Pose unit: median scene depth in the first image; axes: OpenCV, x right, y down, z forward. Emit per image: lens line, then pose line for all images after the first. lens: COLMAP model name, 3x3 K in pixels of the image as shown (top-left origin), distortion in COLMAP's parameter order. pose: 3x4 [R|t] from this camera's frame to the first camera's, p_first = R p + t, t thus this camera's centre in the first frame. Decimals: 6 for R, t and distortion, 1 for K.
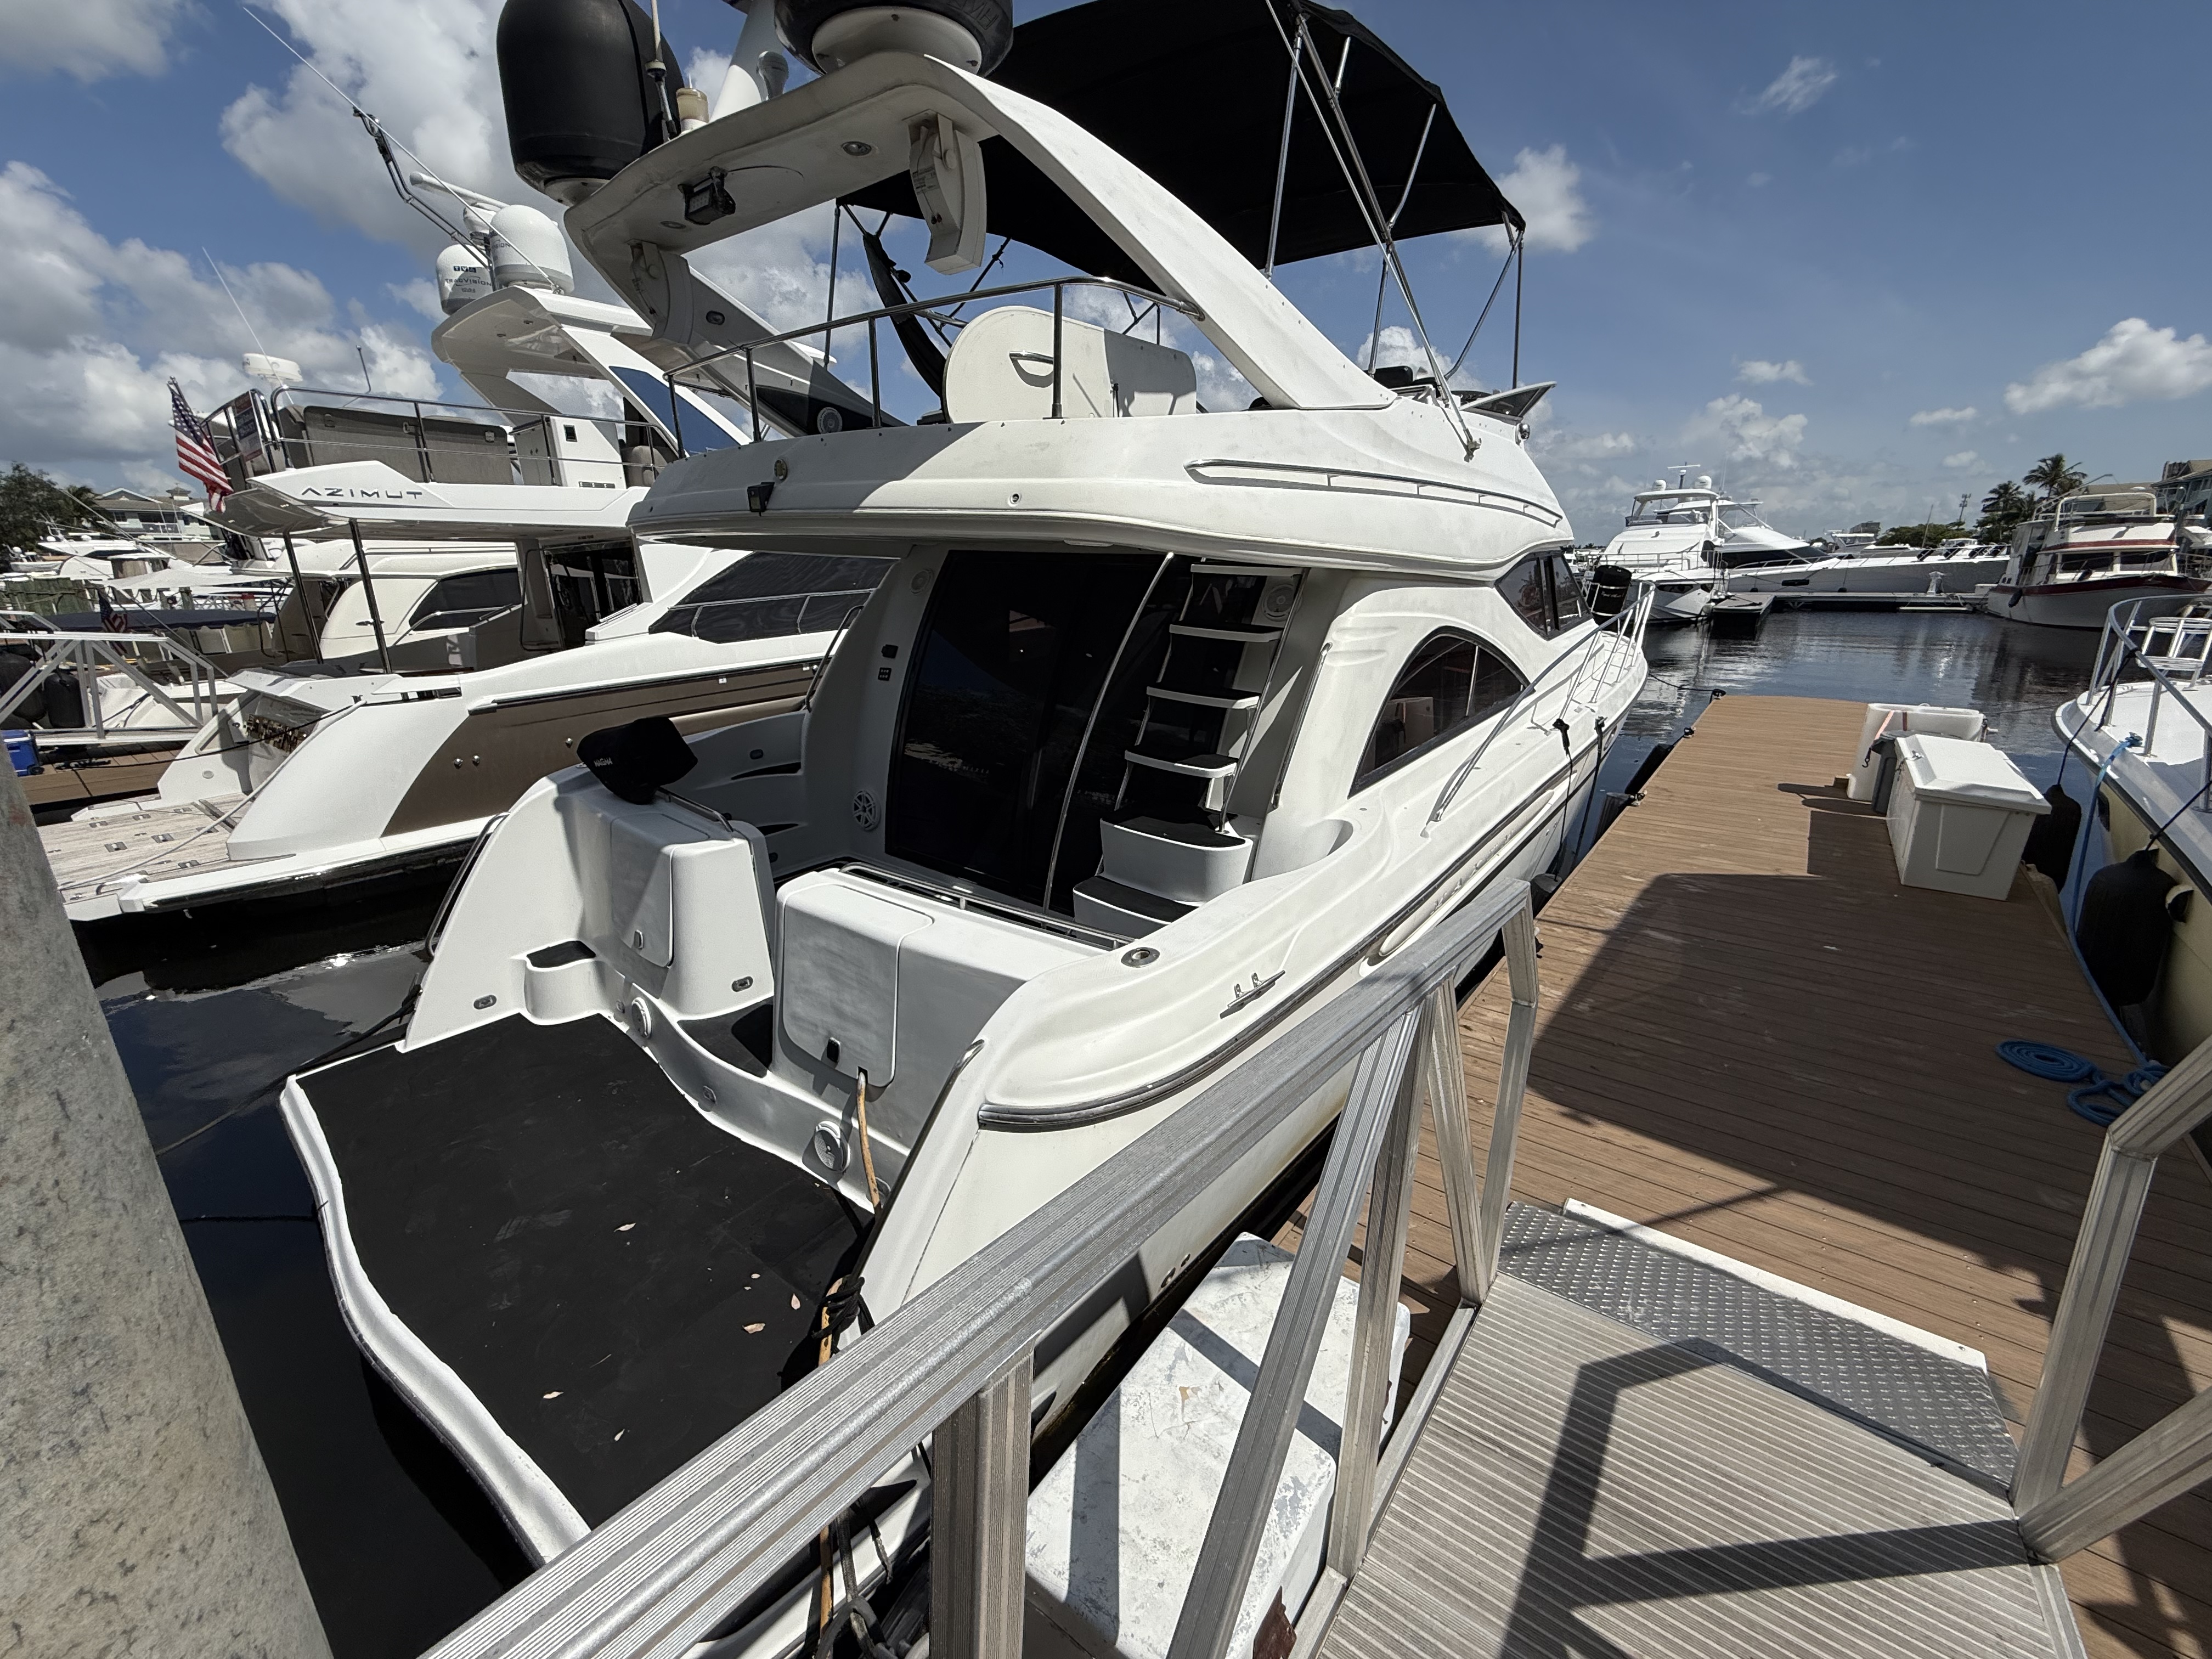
lens RADIAL K [[905.7, 0, 1106.0], [0, 905.7, 829.5], [0, 0, 1]] dist [0.000426, -0.000258]
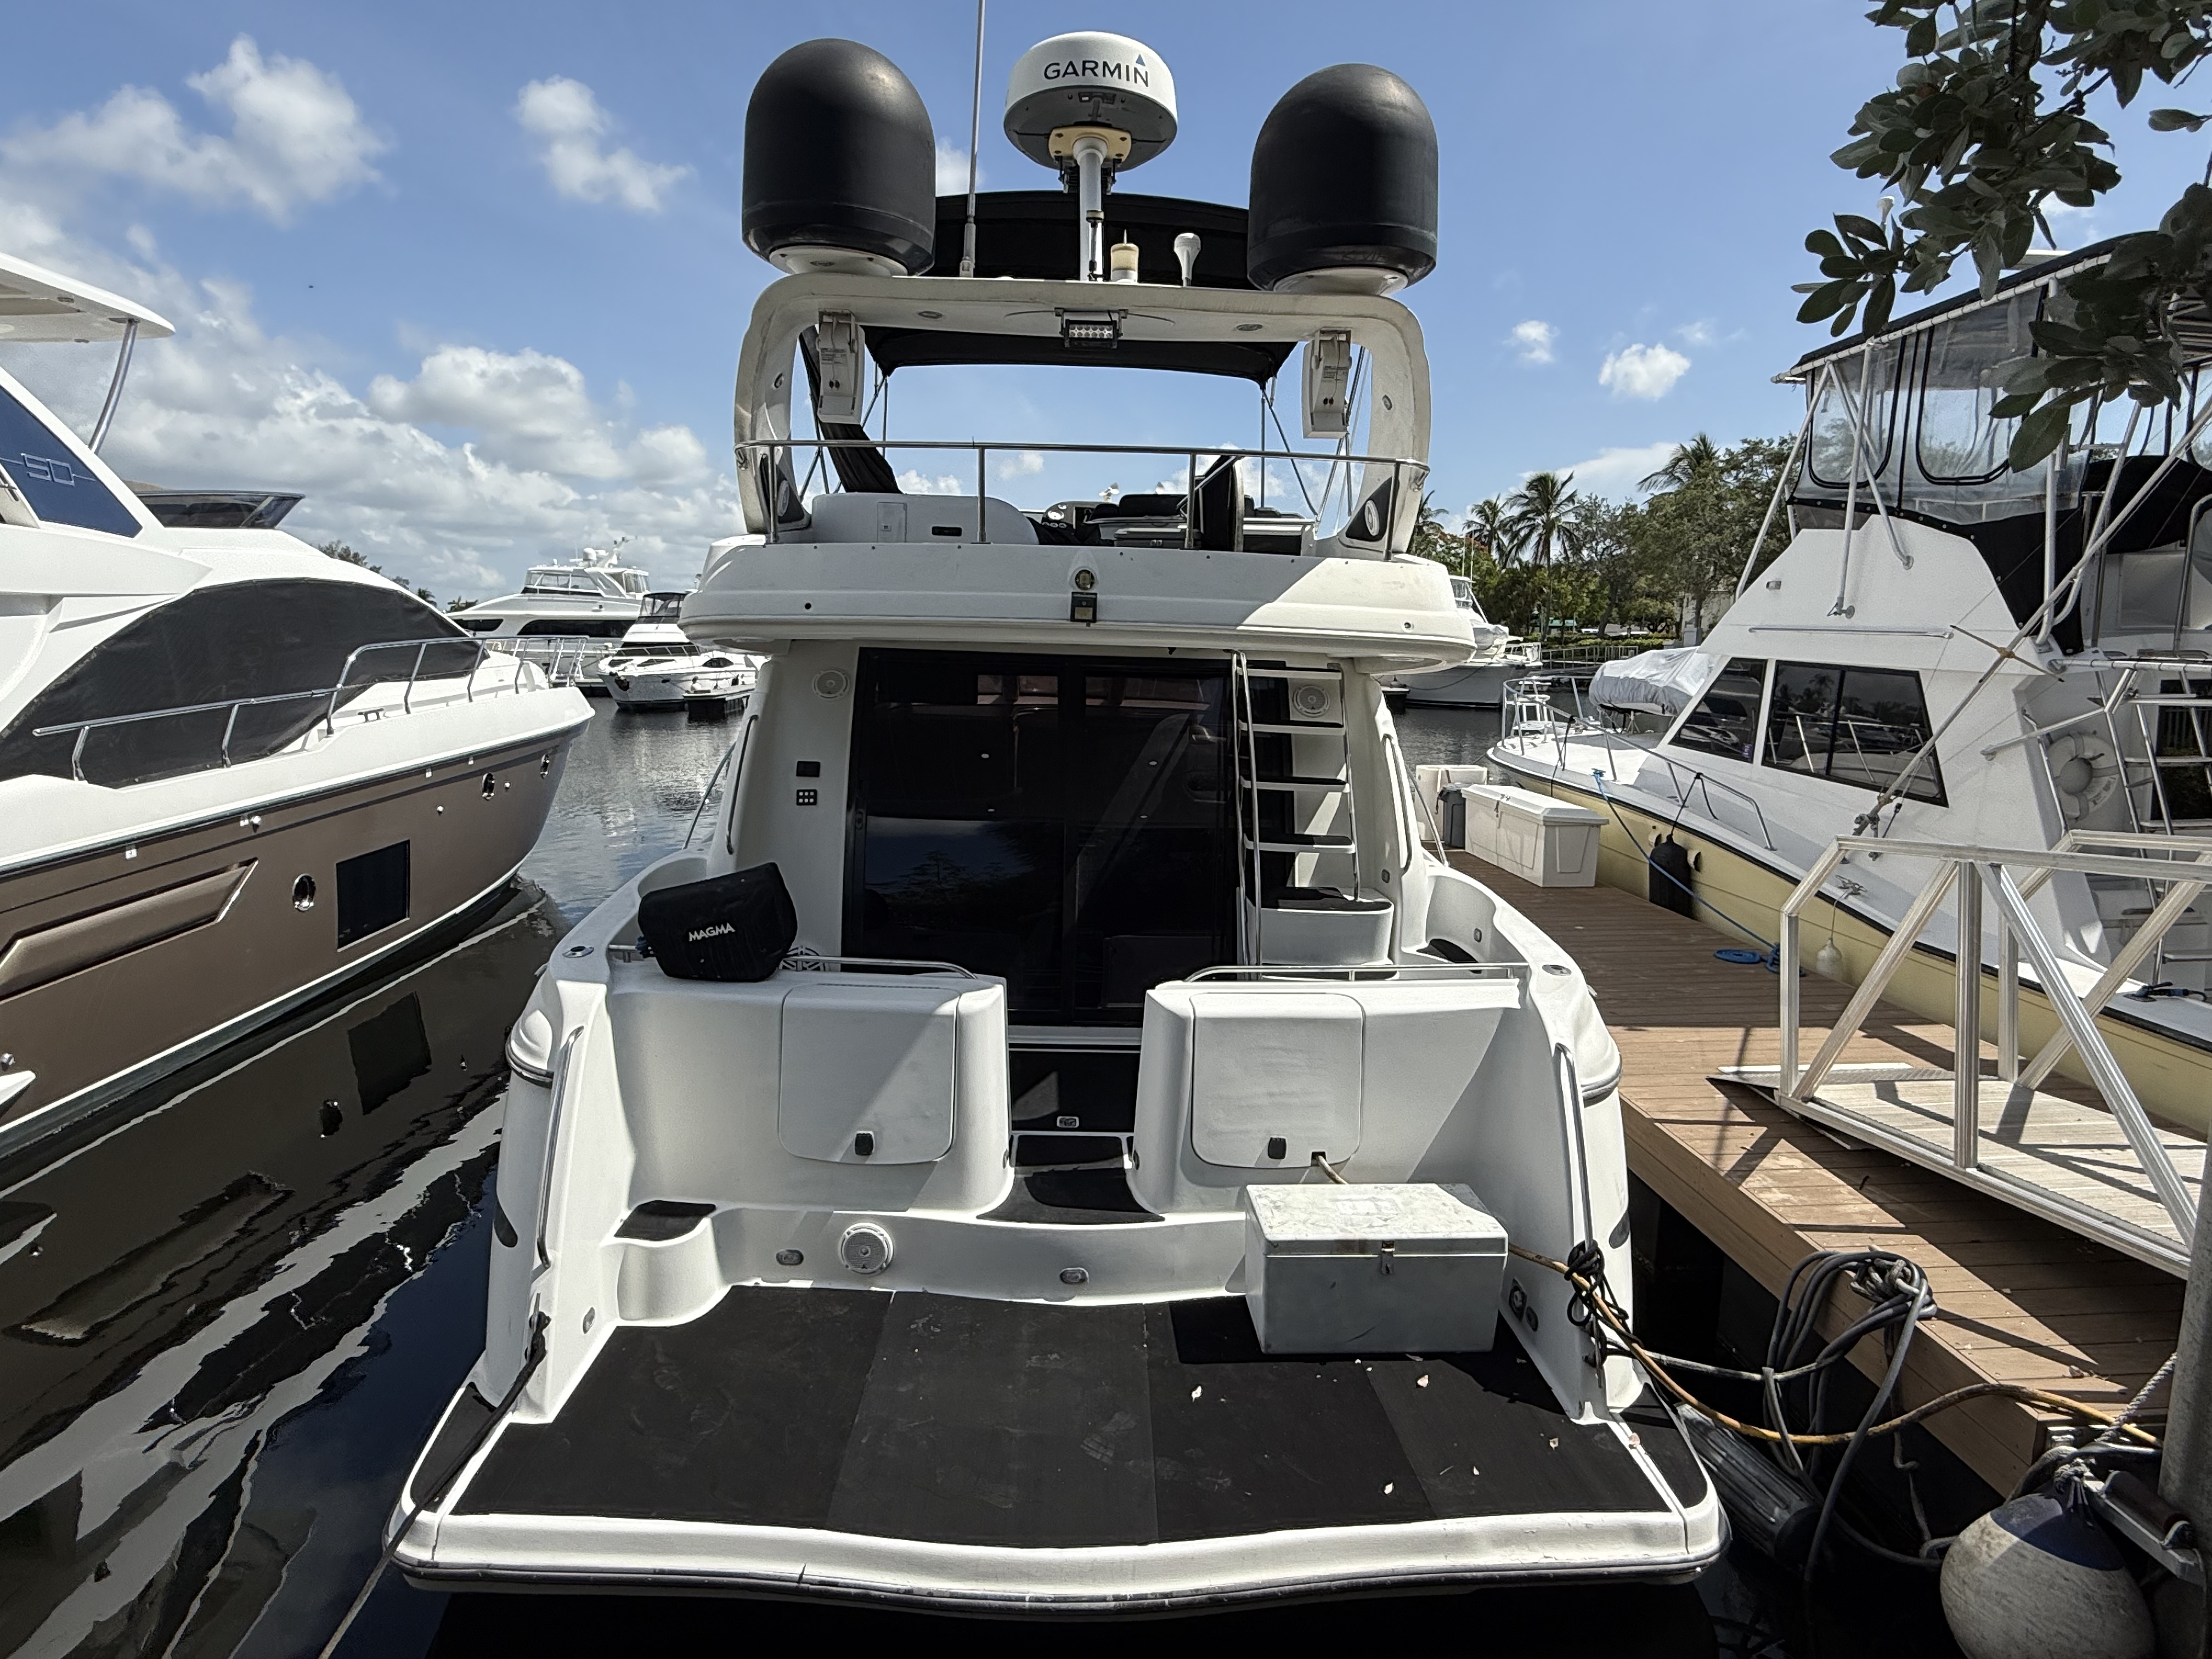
lens RADIAL K [[1195.0, 0, 1106.0], [0, 1195.0, 829.5], [0, 0, 1]] dist [-0.001346, -0.000096]
pose [[0.754871, -0.092264, 0.649351, -1.057014], [0.177767, 0.981778, -0.067156, -0.039137], [-0.631323, 0.166128, 0.757518, 0.047755]]
